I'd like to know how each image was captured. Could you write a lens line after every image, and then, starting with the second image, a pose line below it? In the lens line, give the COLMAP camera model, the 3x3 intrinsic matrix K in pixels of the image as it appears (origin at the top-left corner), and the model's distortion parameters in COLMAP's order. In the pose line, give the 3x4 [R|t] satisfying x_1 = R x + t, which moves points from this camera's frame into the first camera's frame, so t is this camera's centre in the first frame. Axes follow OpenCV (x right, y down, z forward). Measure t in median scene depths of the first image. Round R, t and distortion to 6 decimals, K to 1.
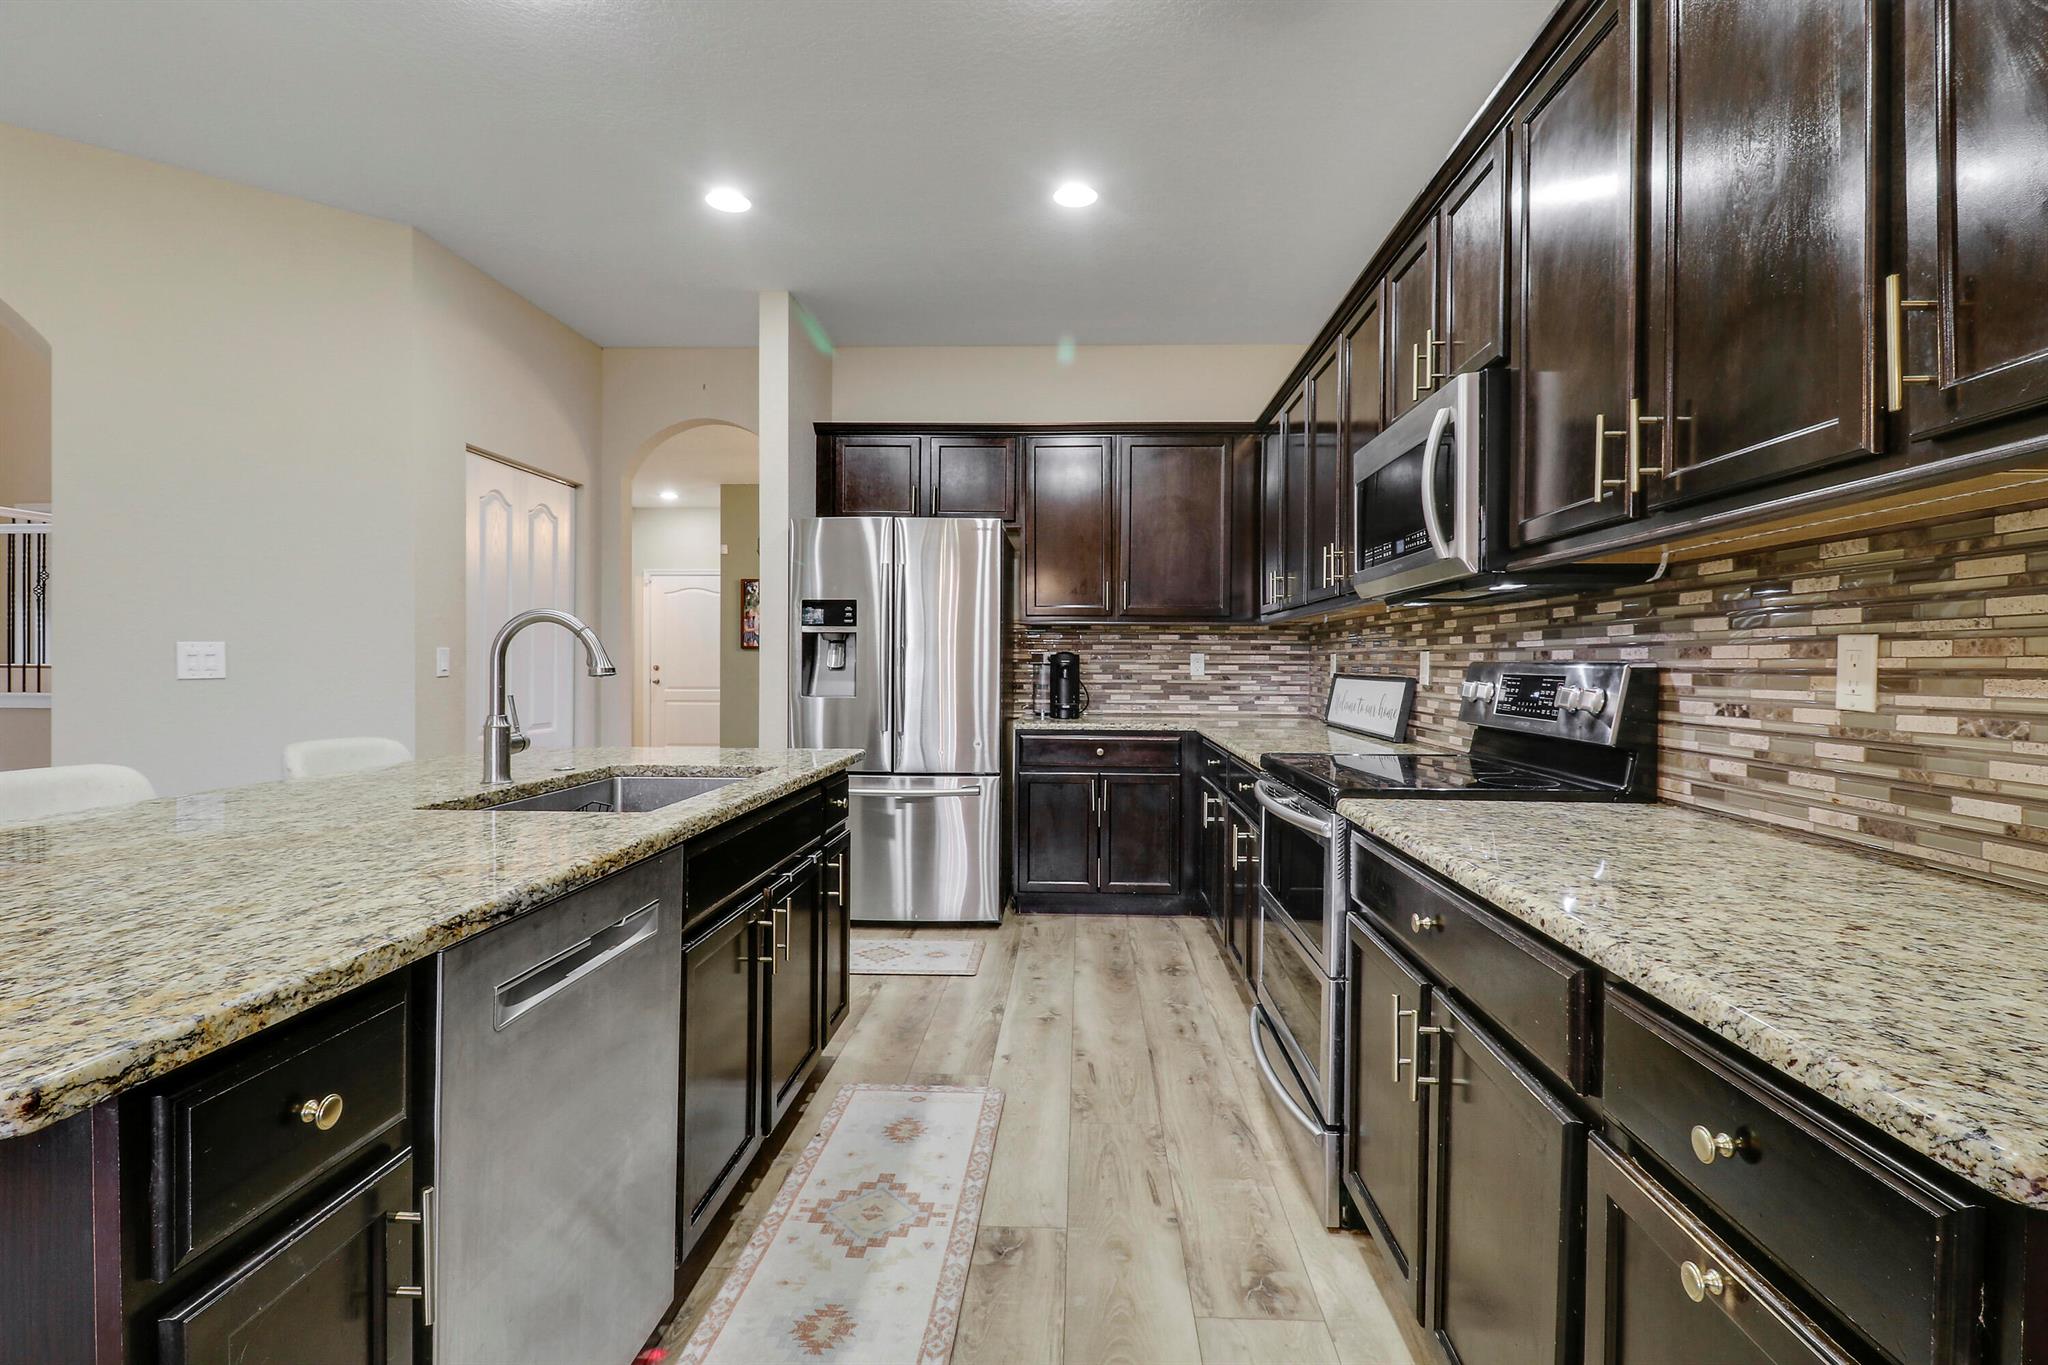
lens RADIAL K [[969.1, 0, 1040.7], [0, 969.1, 668.5], [0, 0, 1]] dist [-0.008788, -0.002904]
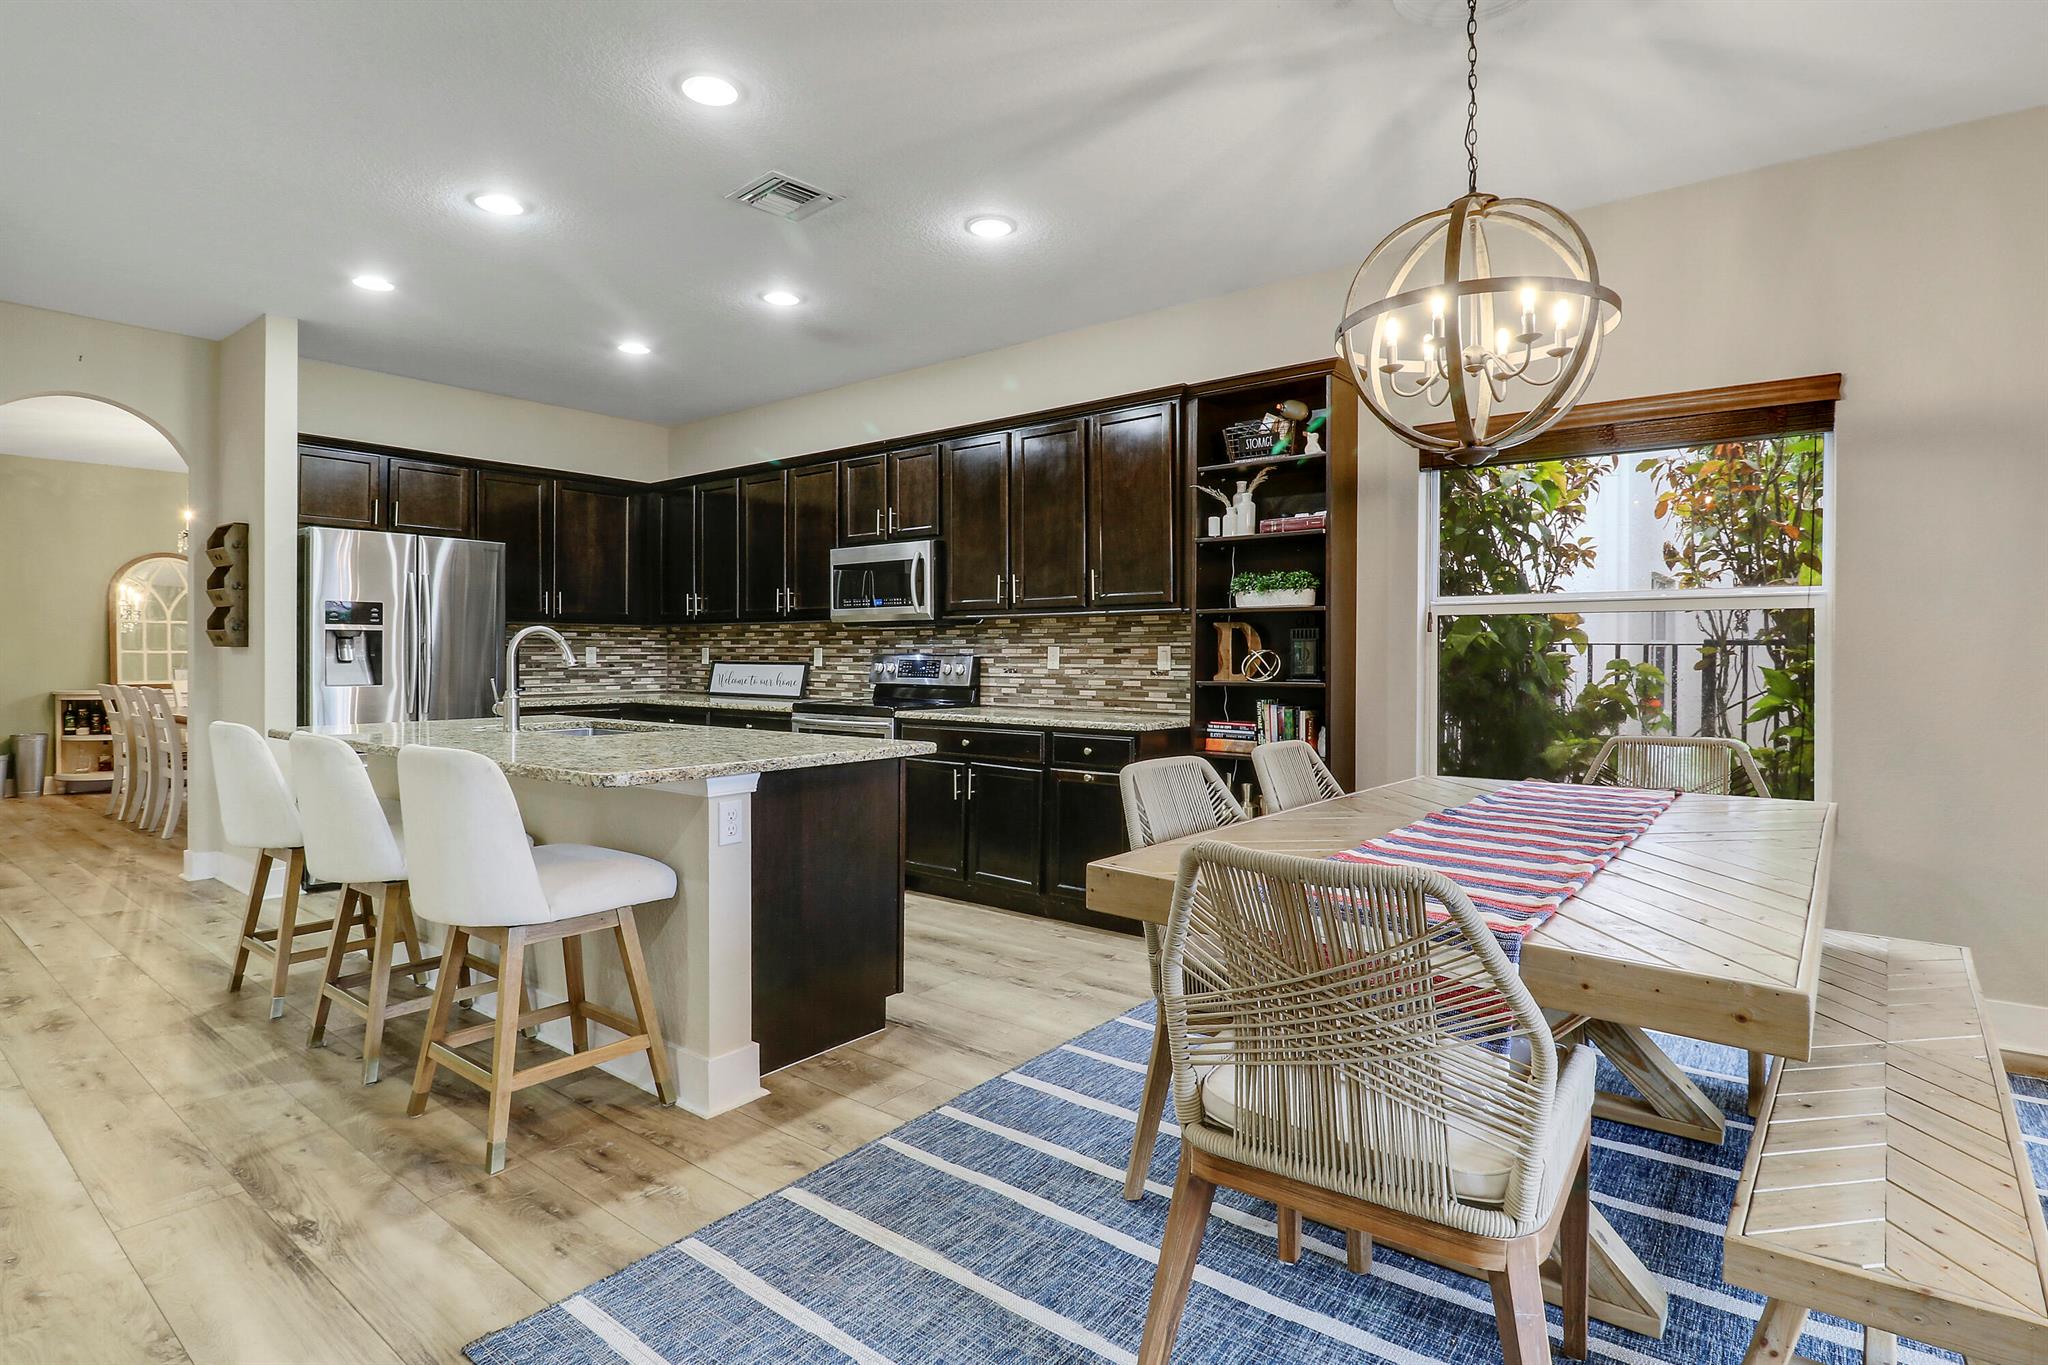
lens RADIAL K [[1017.3, 0, 1023.0], [0, 1017.3, 649.2], [0, 0, 1]] dist [-0.006559, -0.000896]
pose [[0.586968, -0.001284, 0.809609, -1.694947], [0.006436, 0.999975, -0.003081, -0.012662], [-0.809585, 0.007019, 0.586961, -0.816854]]
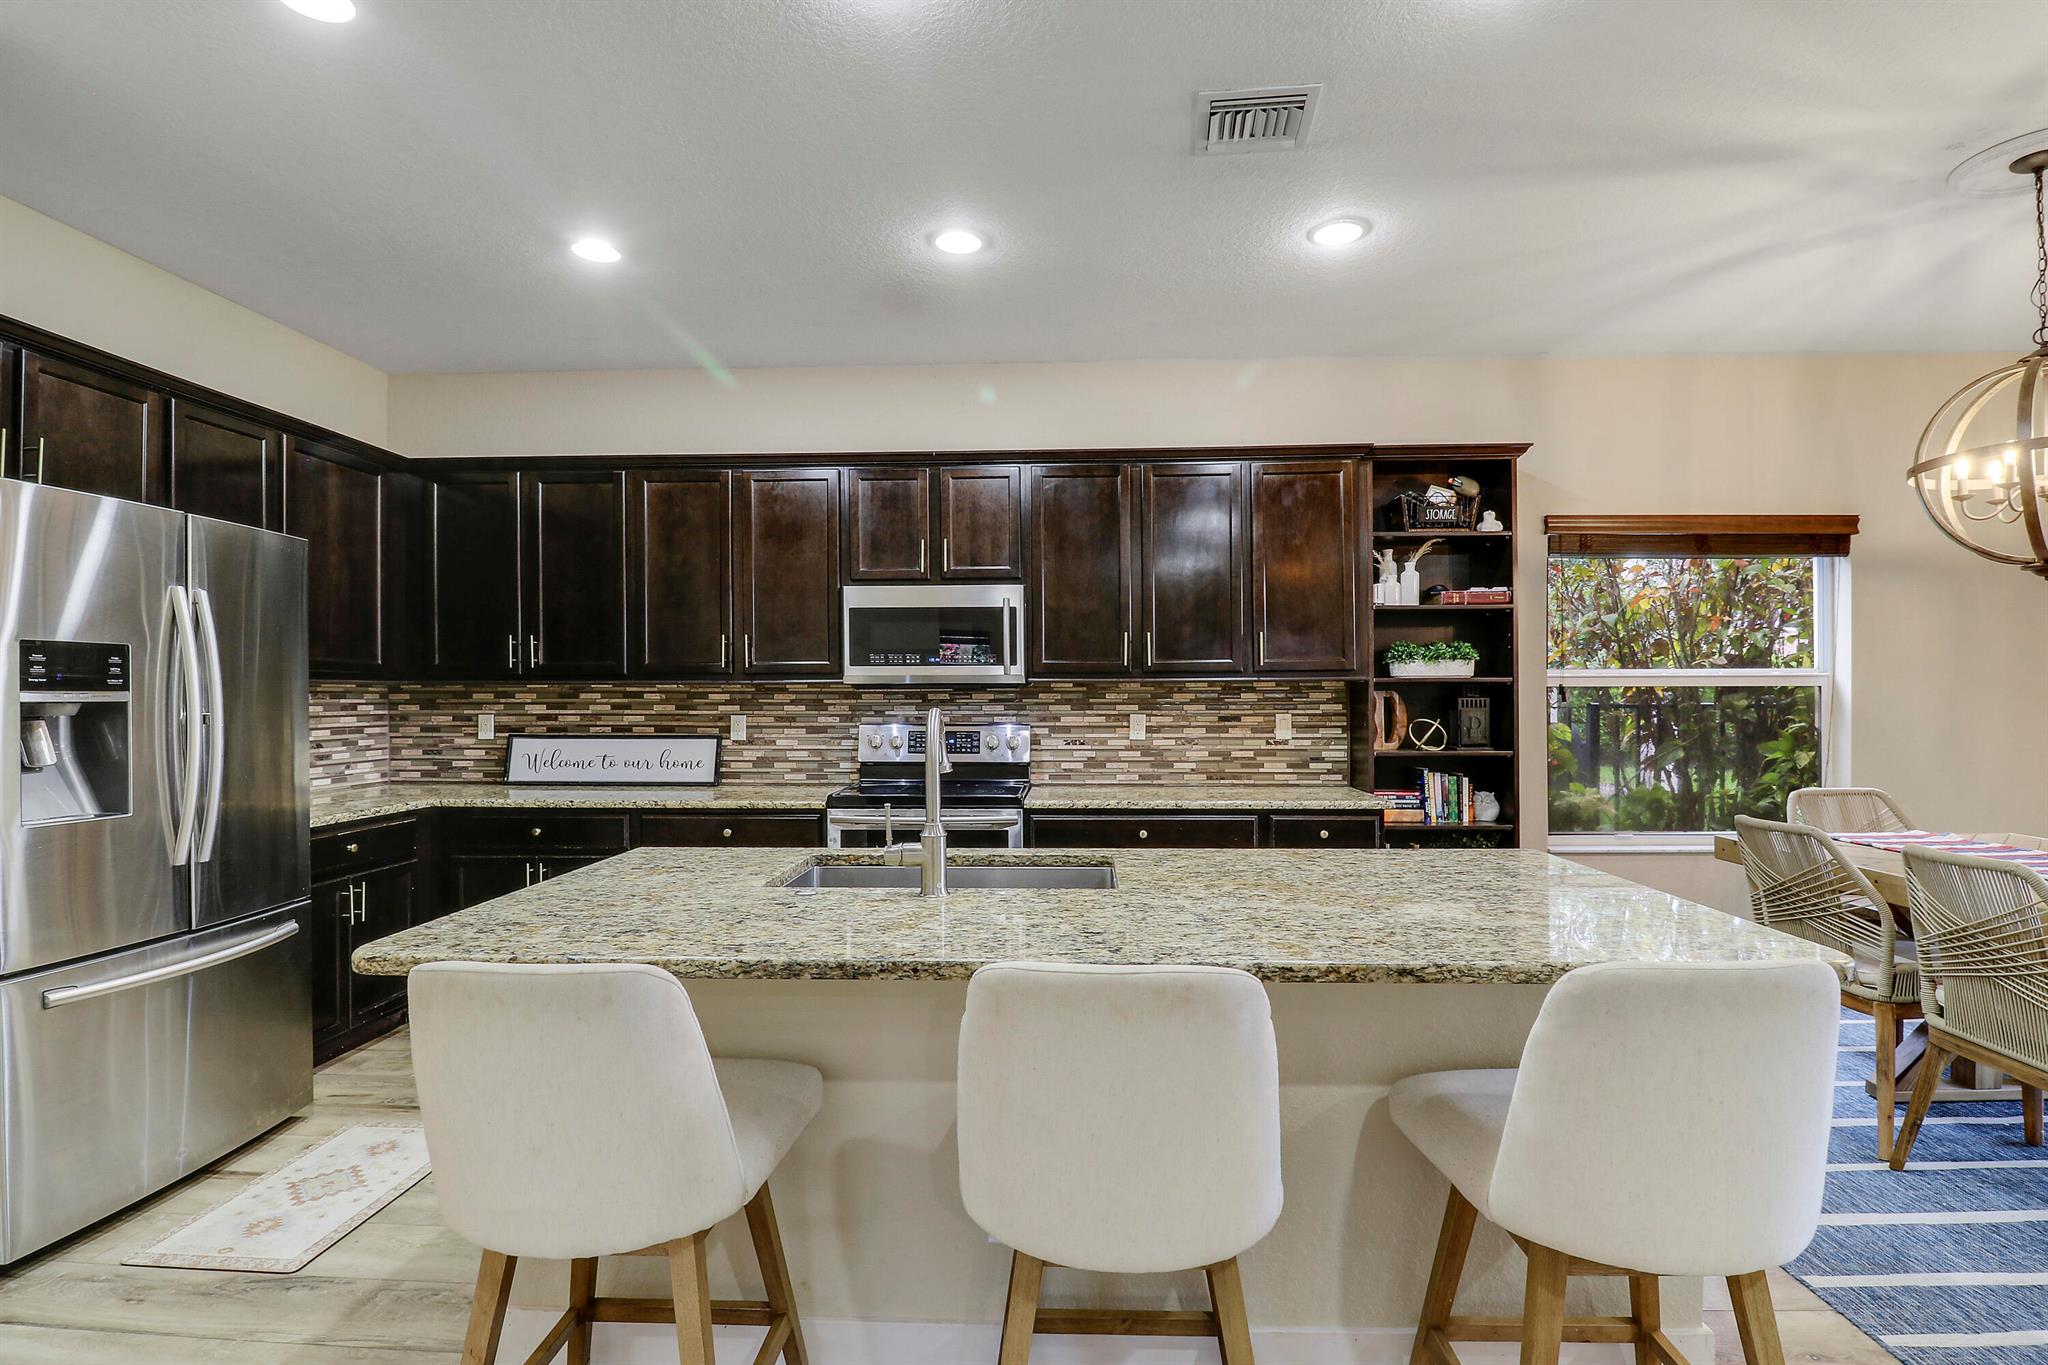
lens RADIAL K [[988.3, 0, 1015.0], [0, 988.3, 683.2], [0, 0, 1]] dist [-0.005979, -0.006960]
pose [[0.003515, 0.005510, 0.999979, -1.775582], [0.007875, 0.999954, -0.005538, -0.093615], [-0.999963, 0.007894, 0.003471, 1.090684]]
